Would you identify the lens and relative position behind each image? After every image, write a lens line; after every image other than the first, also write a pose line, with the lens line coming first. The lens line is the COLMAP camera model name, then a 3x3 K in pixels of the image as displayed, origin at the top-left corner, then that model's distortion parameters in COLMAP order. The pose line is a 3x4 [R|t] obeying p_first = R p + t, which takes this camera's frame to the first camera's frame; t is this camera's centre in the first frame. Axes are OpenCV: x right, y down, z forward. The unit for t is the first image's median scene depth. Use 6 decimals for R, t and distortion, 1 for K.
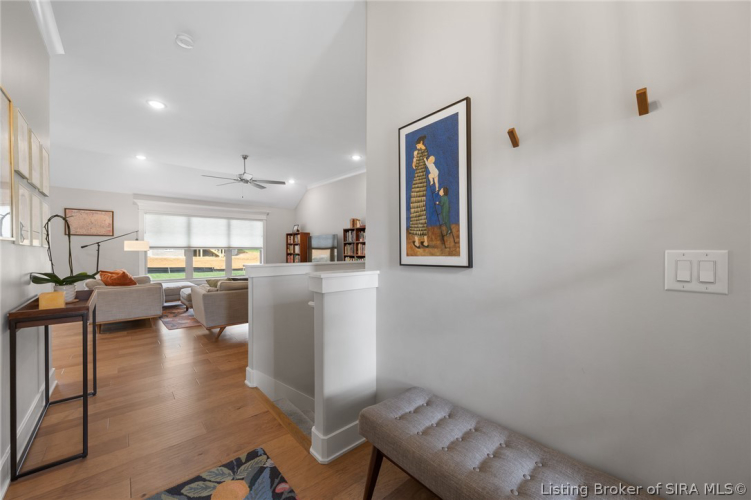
lens RADIAL K [[291.0, 0, 375.5], [0, 291.0, 250.0], [0, 0, 1]] dist [-0.001202, -0.000068]
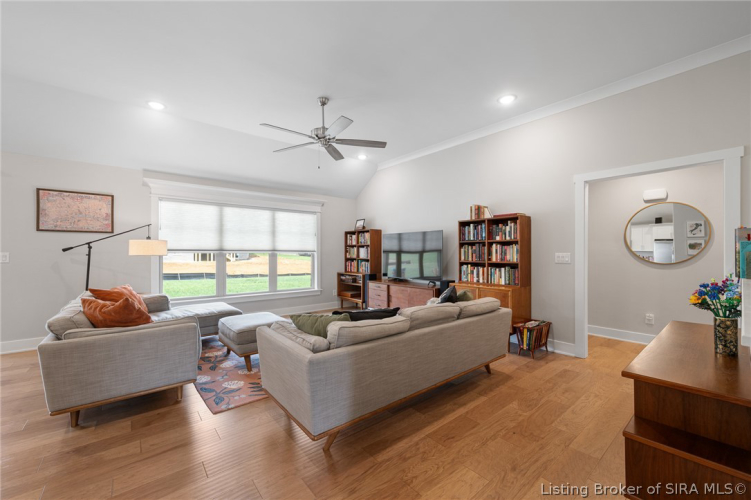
lens RADIAL K [[300.3, 0, 376.7], [0, 300.3, 250.8], [0, 0, 1]] dist [-0.000362, -0.000116]
pose [[0.999629, -0.001988, -0.027180, -0.281785], [0.001746, 0.999959, -0.008918, -0.000992], [0.027197, 0.008868, 0.999591, 0.330971]]
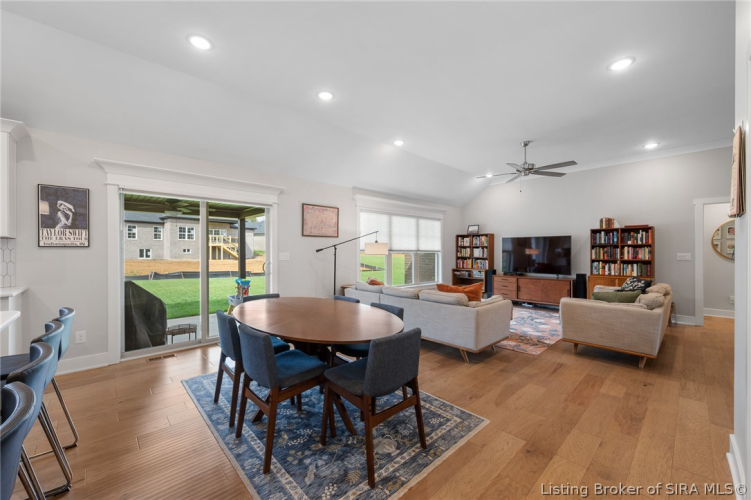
lens RADIAL K [[295.0, 0, 375.5], [0, 295.0, 250.0], [0, 0, 1]] dist [-0.002573, -0.000189]
pose [[0.999546, -0.000936, 0.030109, -0.795948], [0.001149, 0.999974, -0.007070, -0.005662], [-0.030102, 0.007101, 0.999522, 0.143041]]
